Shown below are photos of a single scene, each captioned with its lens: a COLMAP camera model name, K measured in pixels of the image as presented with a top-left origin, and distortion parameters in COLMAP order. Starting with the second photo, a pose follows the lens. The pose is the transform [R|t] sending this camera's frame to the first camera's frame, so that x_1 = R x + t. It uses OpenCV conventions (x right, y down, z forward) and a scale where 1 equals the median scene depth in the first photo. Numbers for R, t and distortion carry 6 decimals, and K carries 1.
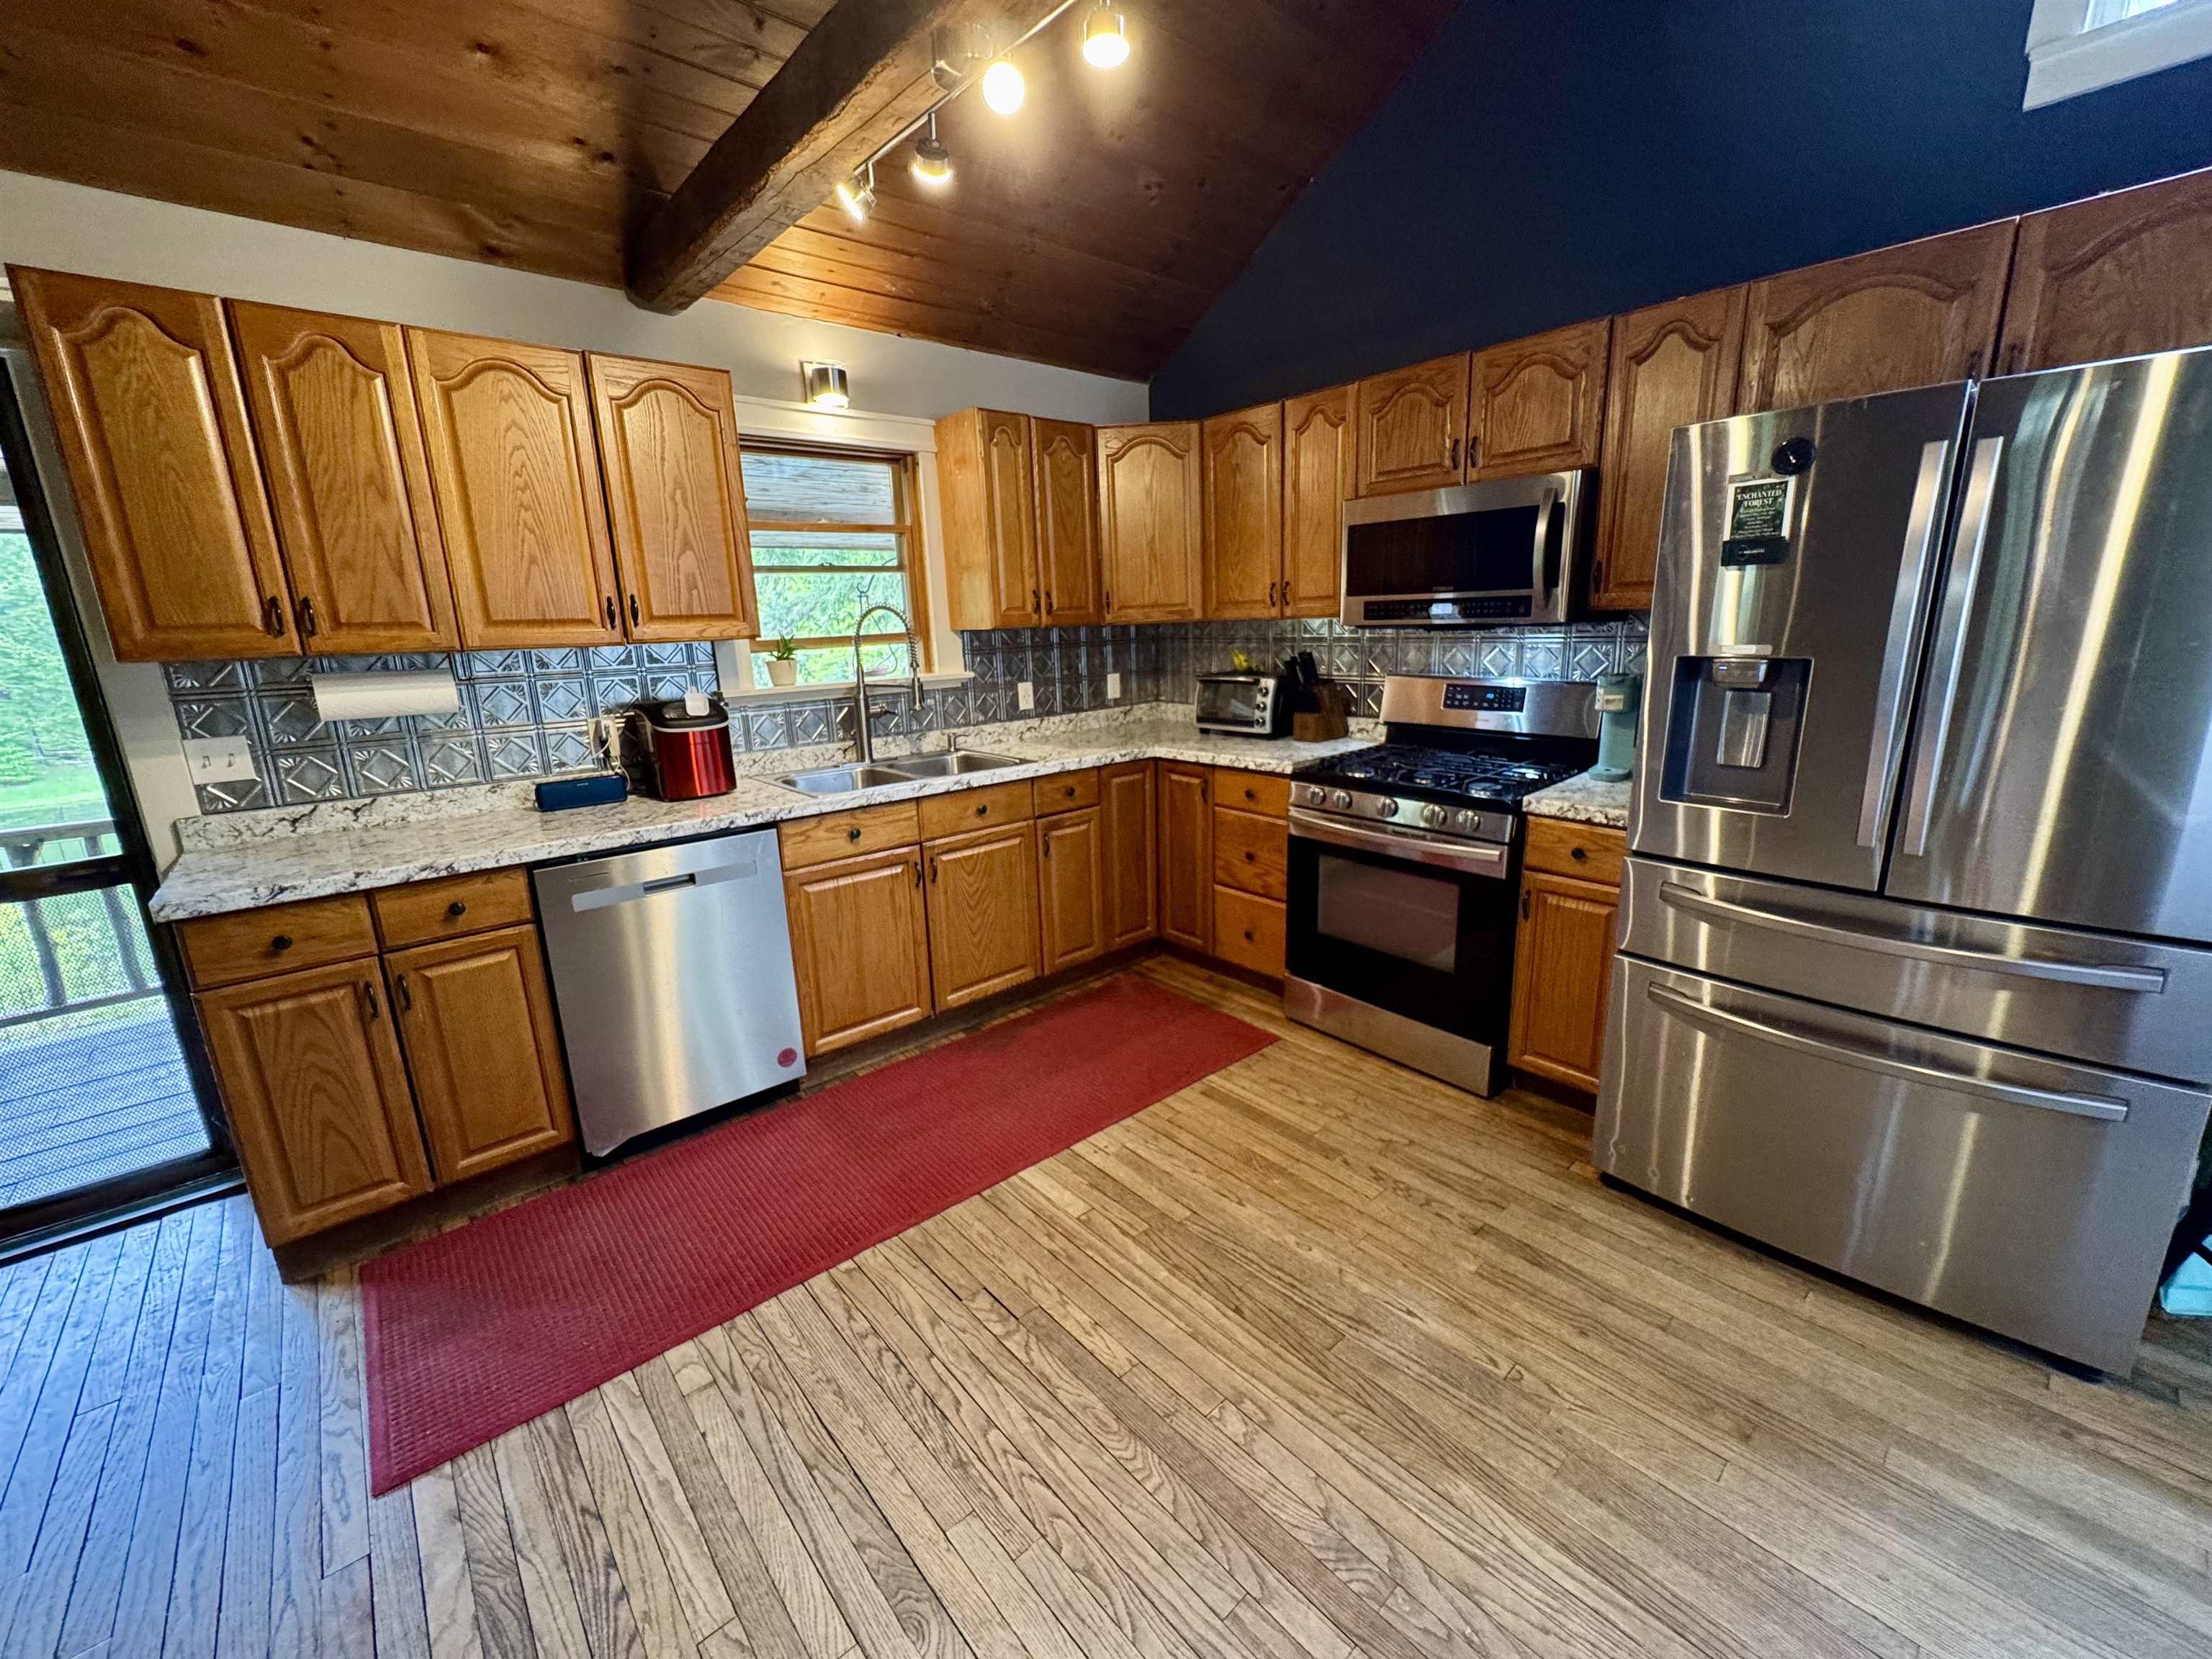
lens RADIAL K [[881.9, 0, 1100.6], [0, 881.9, 835.2], [0, 0, 1]] dist [-0.003969, 0.000747]
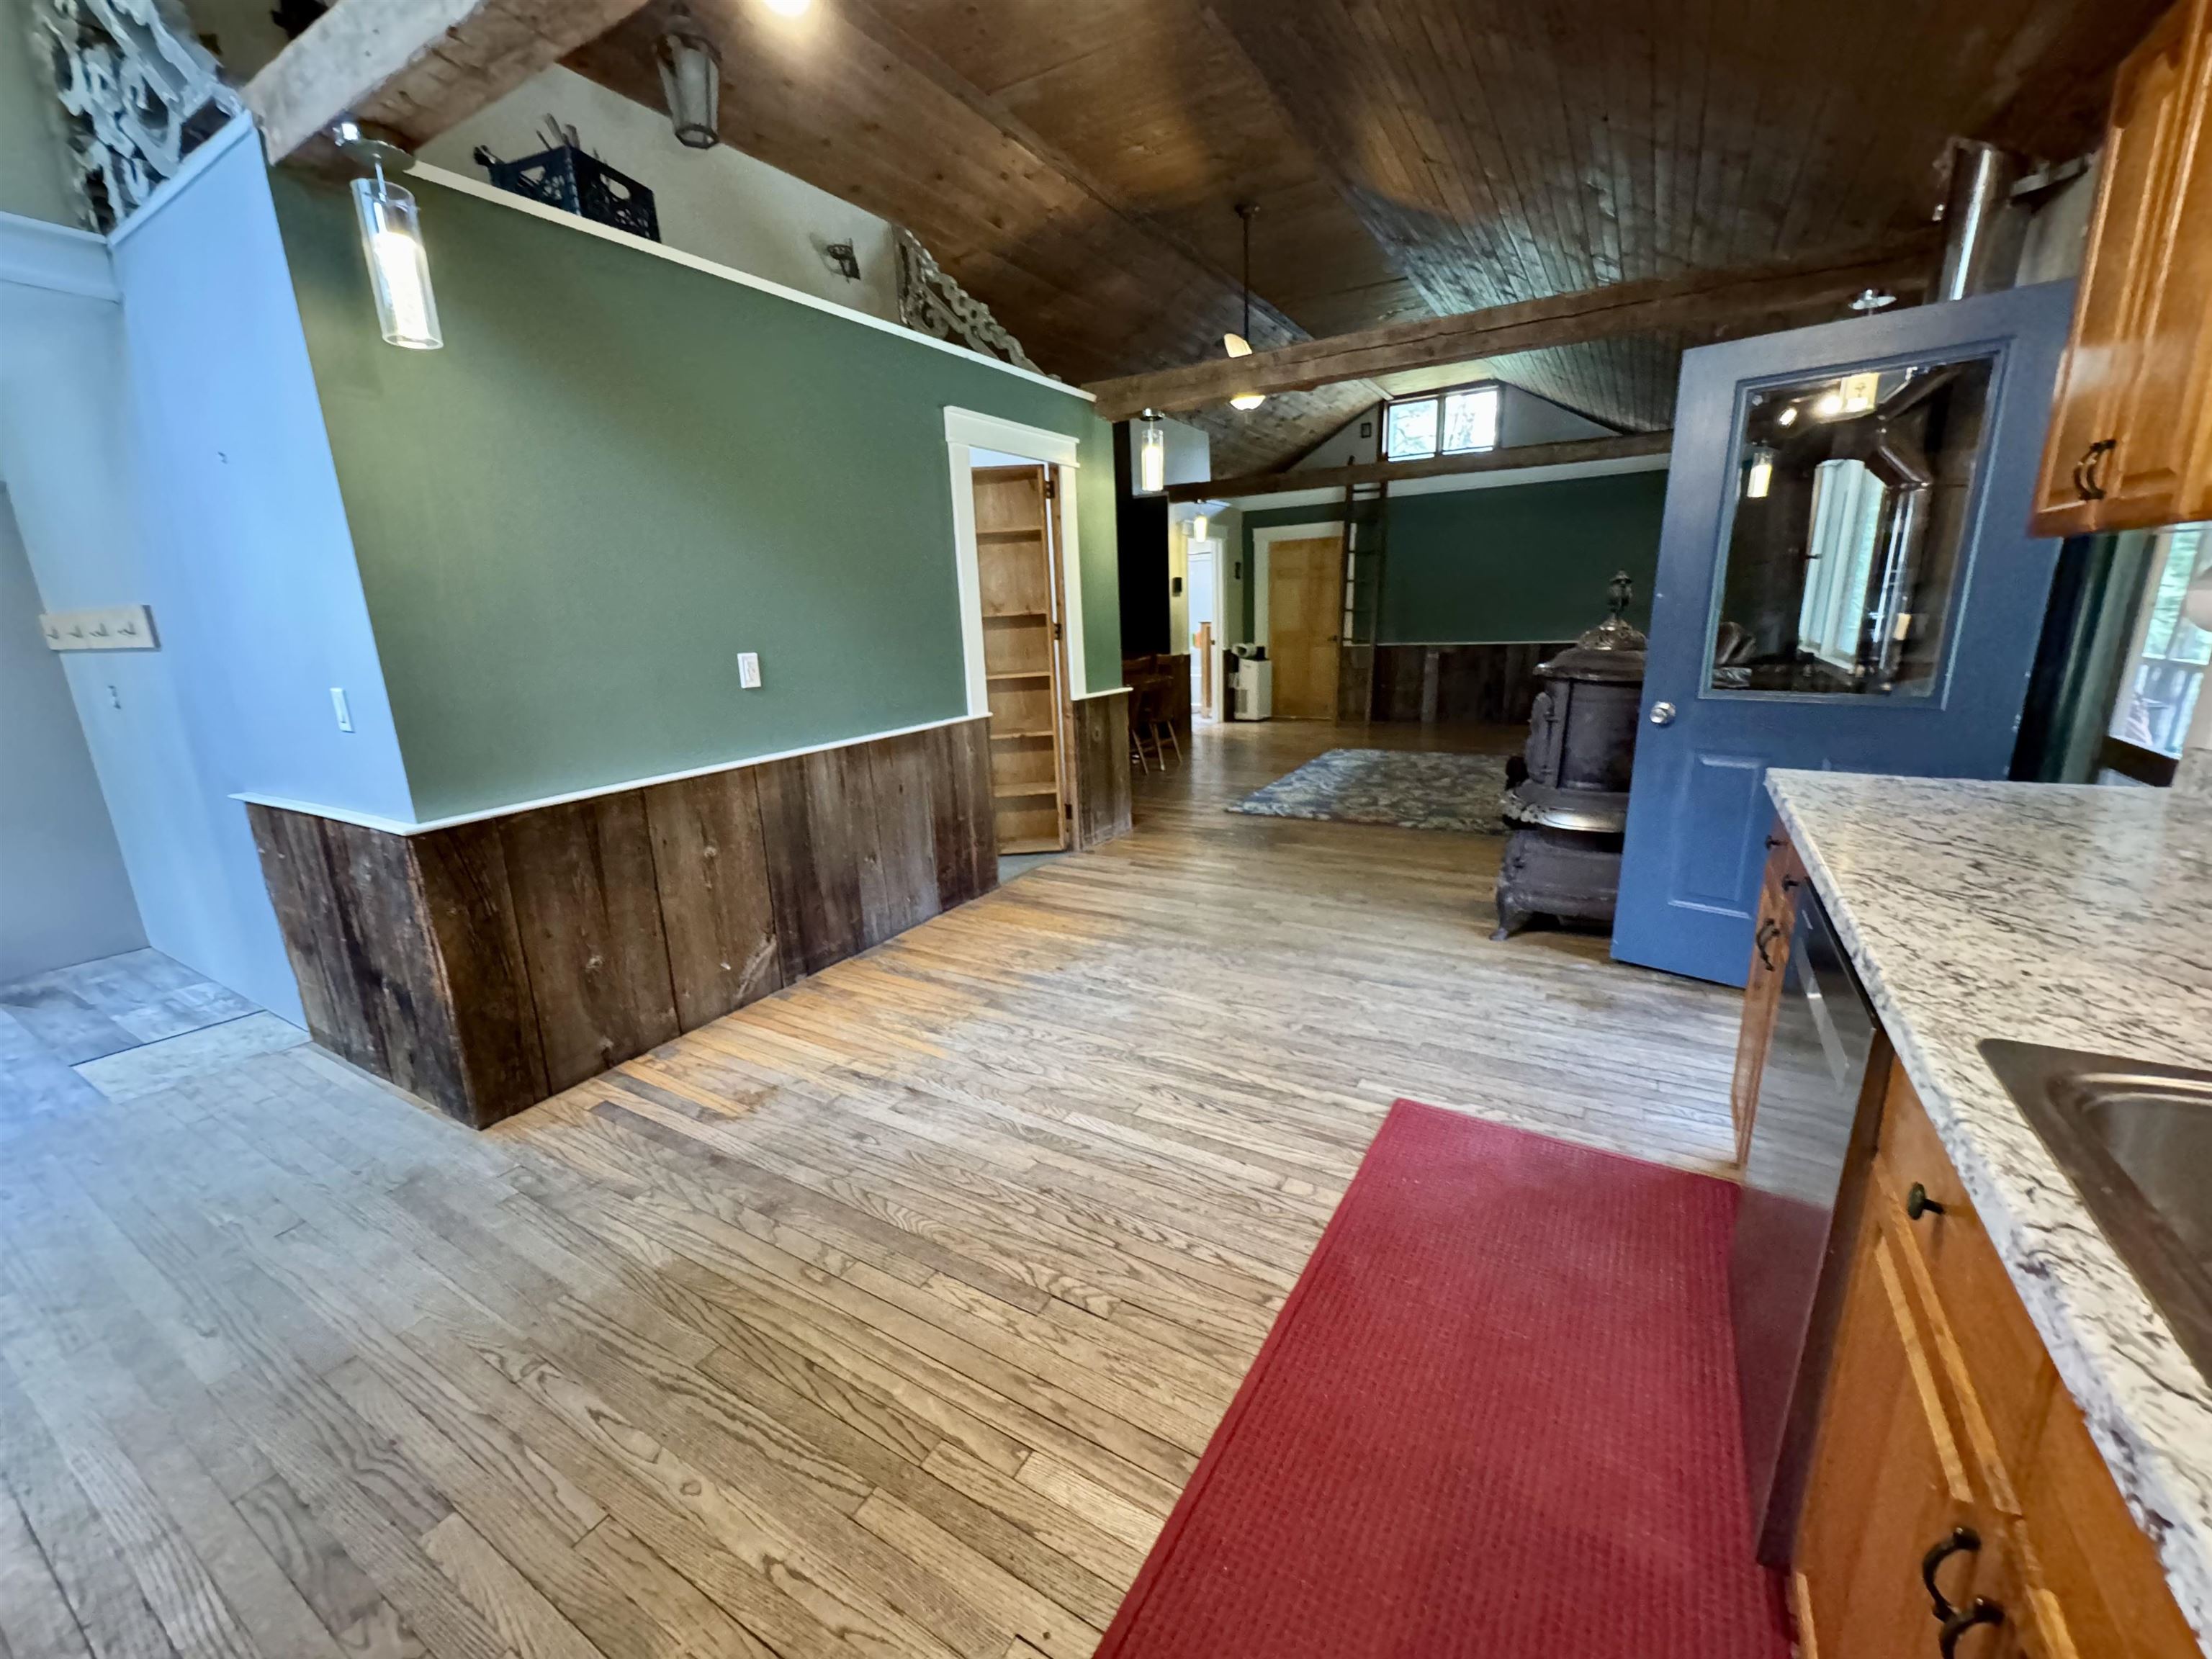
lens RADIAL K [[881.9, 0, 1104.6], [0, 881.9, 825.2], [0, 0, 1]] dist [-0.003969, 0.000747]
pose [[-0.949506, 0.137817, -0.281860, 0.036386], [-0.008578, 0.886621, 0.462417, -0.245672], [0.313632, 0.441485, -0.840670, 1.139205]]
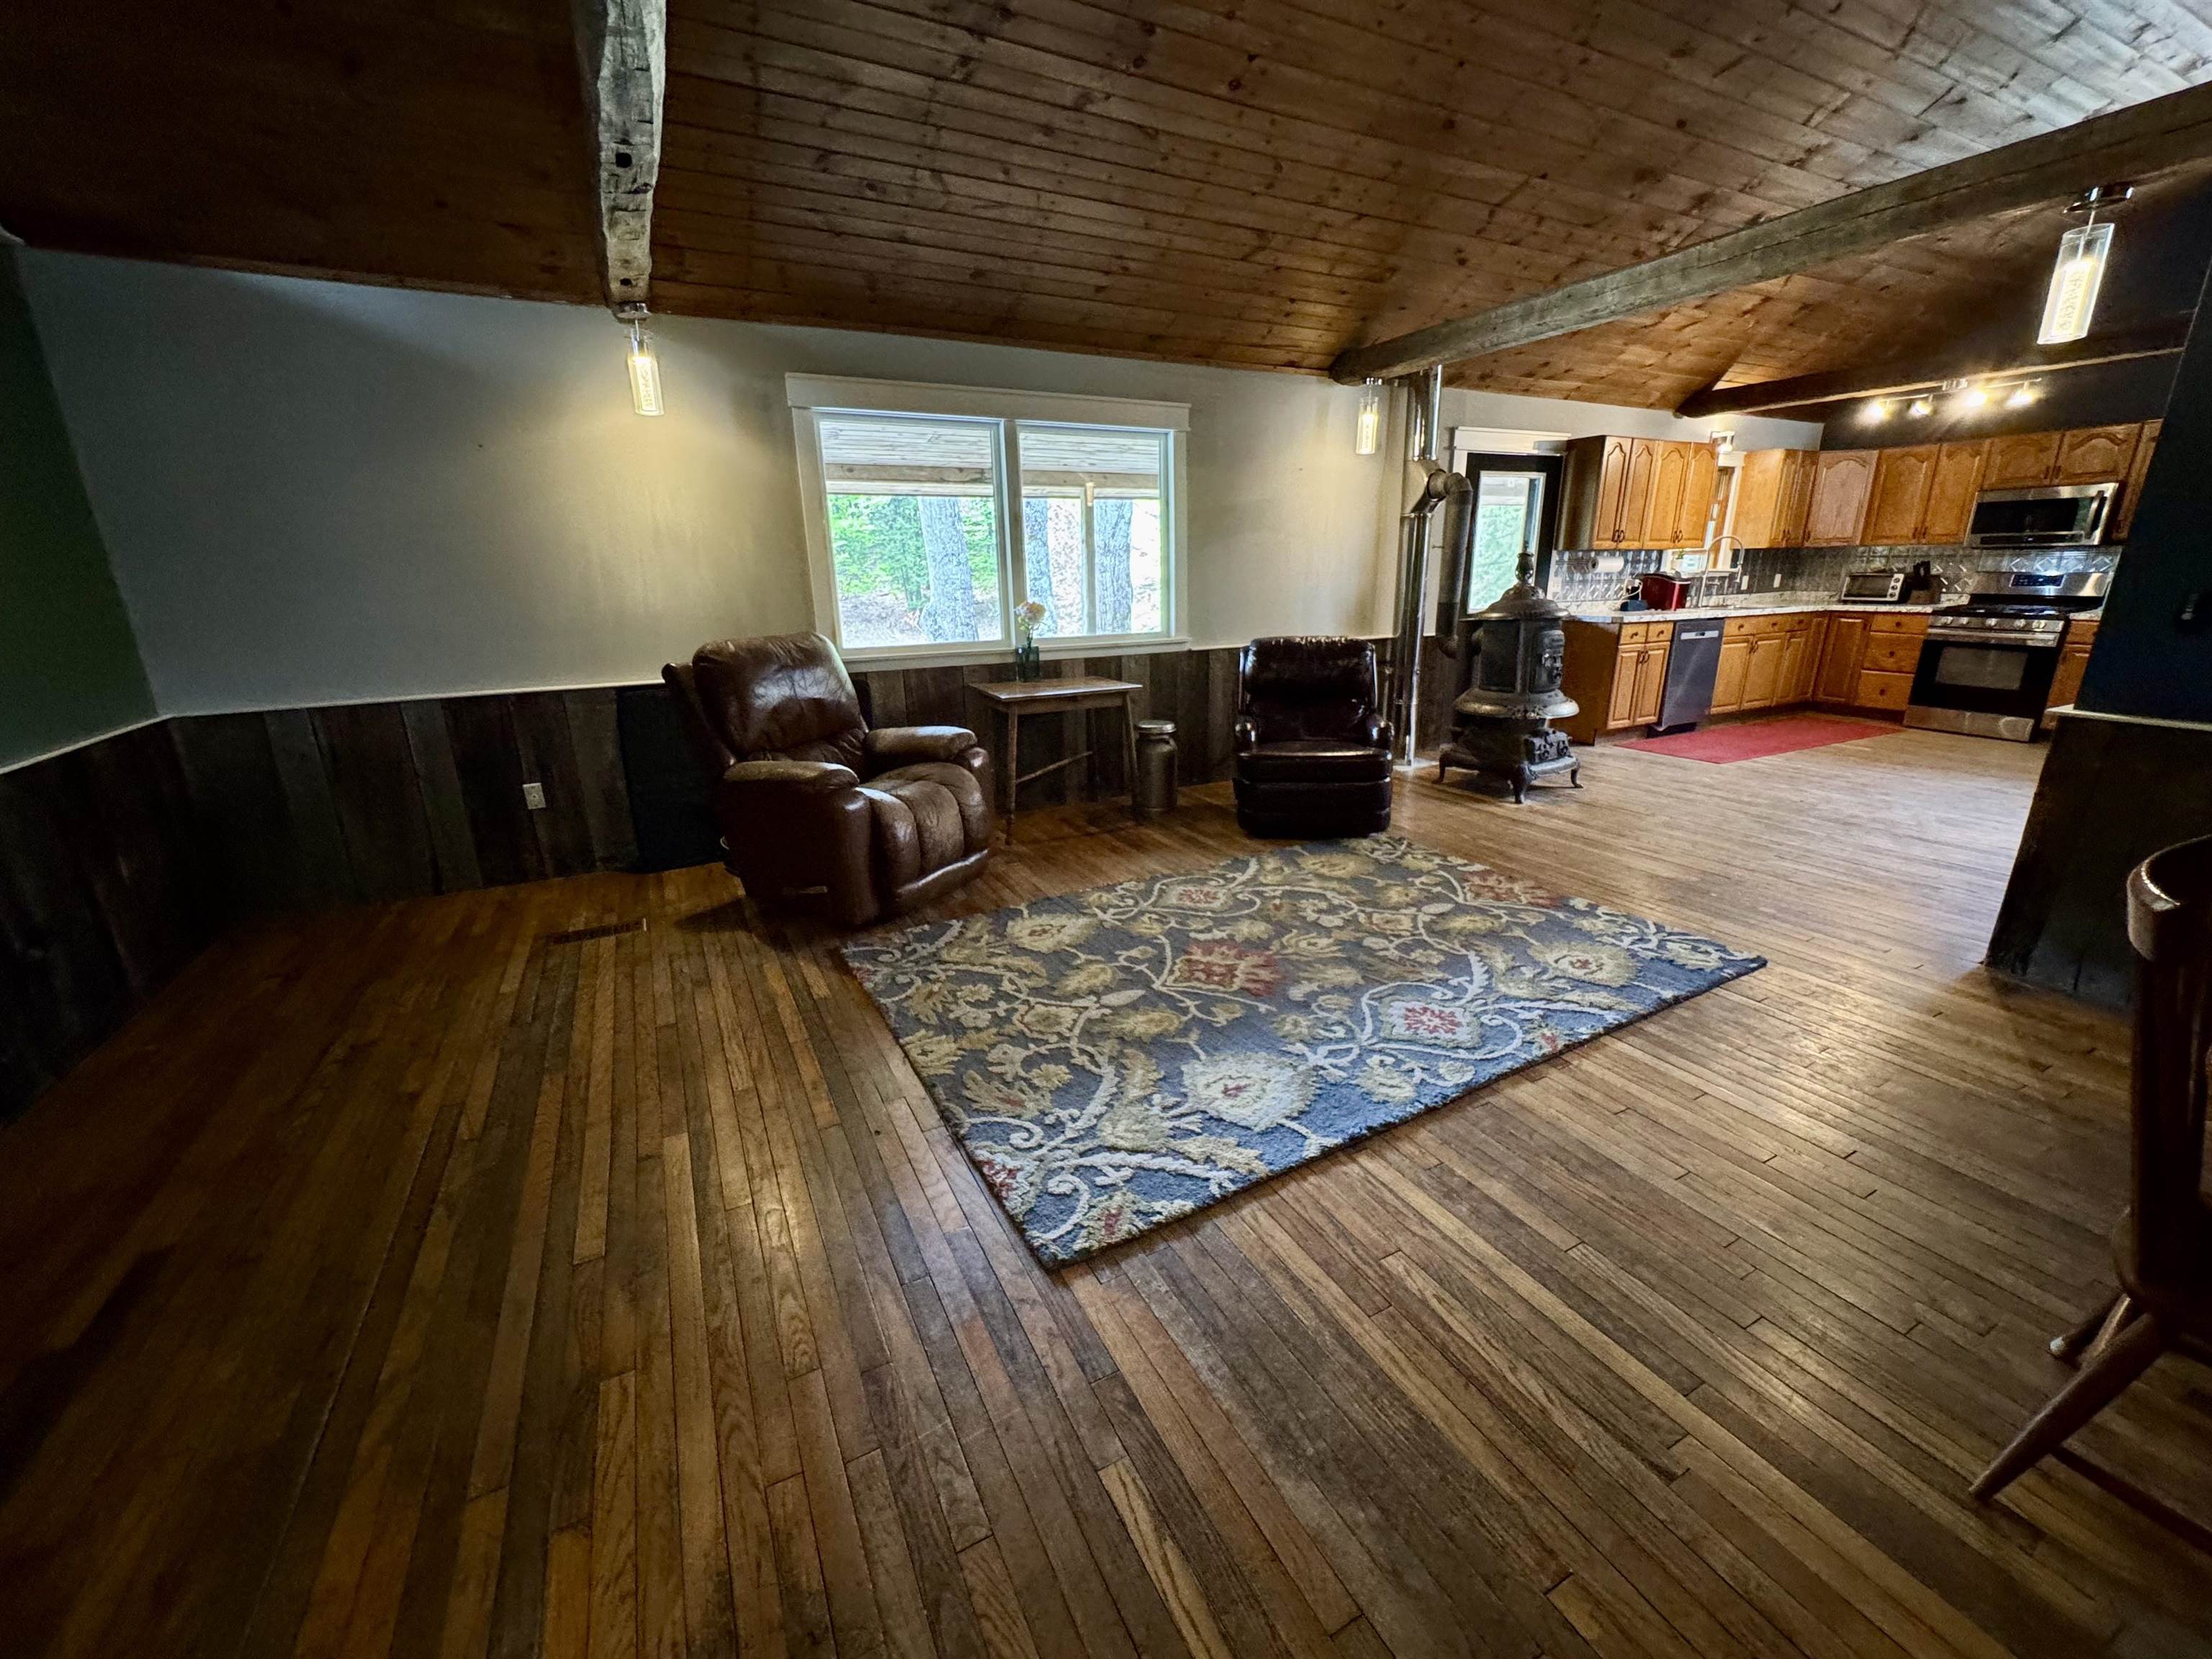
lens RADIAL K [[881.9, 0, 1111.5], [0, 881.9, 835.7], [0, 0, 1]] dist [-0.003969, 0.000747]
pose [[0.971809, 0.083749, -0.220392, -1.486601], [-0.070306, 0.995194, 0.068163, 0.573737], [0.225041, -0.050746, 0.973027, -1.977607]]
